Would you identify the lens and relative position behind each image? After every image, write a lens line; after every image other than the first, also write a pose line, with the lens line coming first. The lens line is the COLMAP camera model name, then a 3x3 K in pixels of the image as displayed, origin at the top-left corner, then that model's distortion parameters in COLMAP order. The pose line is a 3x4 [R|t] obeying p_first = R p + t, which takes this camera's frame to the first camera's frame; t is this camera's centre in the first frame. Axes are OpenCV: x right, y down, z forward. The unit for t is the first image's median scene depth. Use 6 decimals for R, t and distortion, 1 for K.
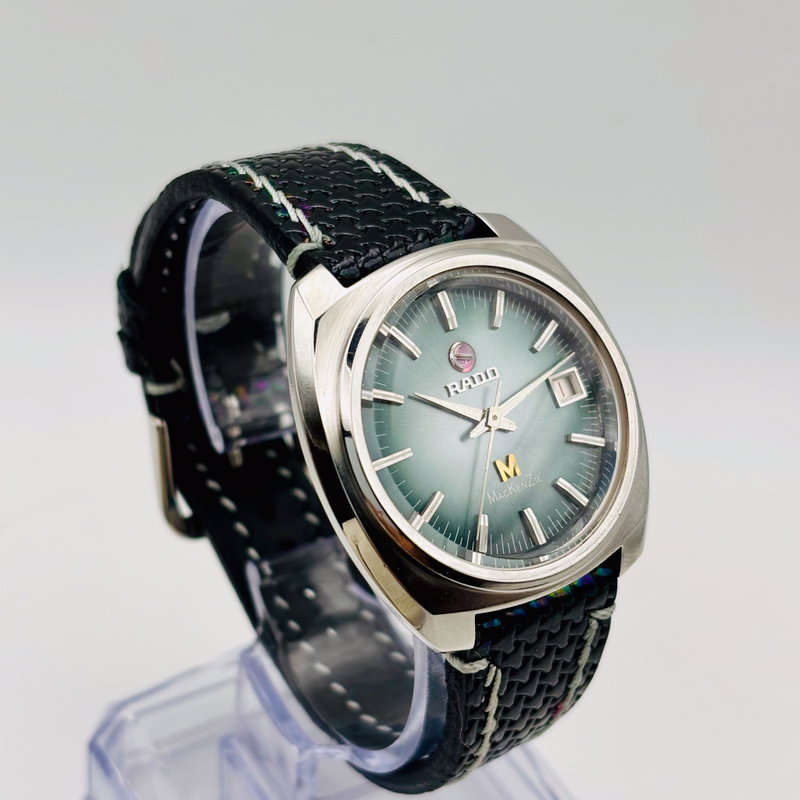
lens RADIAL K [[1663.2, 0, 370.9], [0, 1663.2, 400.0], [0, 0, 1]] dist [0.099883, -0.122376]
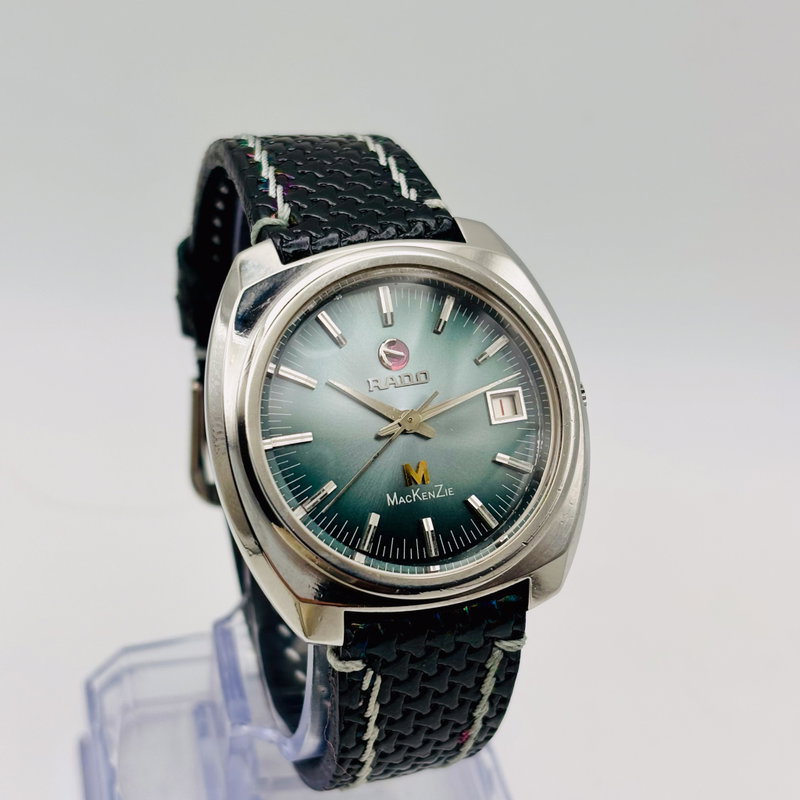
lens RADIAL K [[1663.2, 0, 370.9], [0, 1663.2, 400.0], [0, 0, 1]] dist [0.099883, -0.122376]
pose [[0.953419, 0.174083, -0.246346, 0.279524], [-0.179905, 0.983683, -0.001145, 0.004150], [0.242127, 0.045411, 0.969181, 0.041612]]
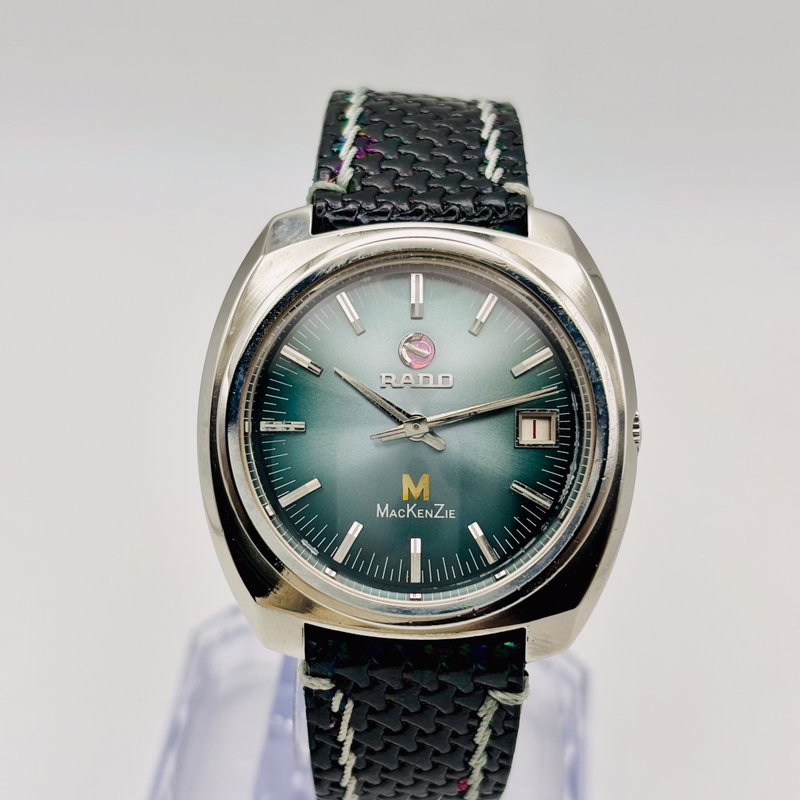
lens RADIAL K [[1663.2, 0, 370.9], [0, 1663.2, 400.0], [0, 0, 1]] dist [0.099883, -0.122376]
pose [[0.796654, 0.326813, -0.508464, 0.473554], [-0.317779, 0.942040, 0.107599, -0.085187], [0.514158, 0.075860, 0.854334, 0.232257]]
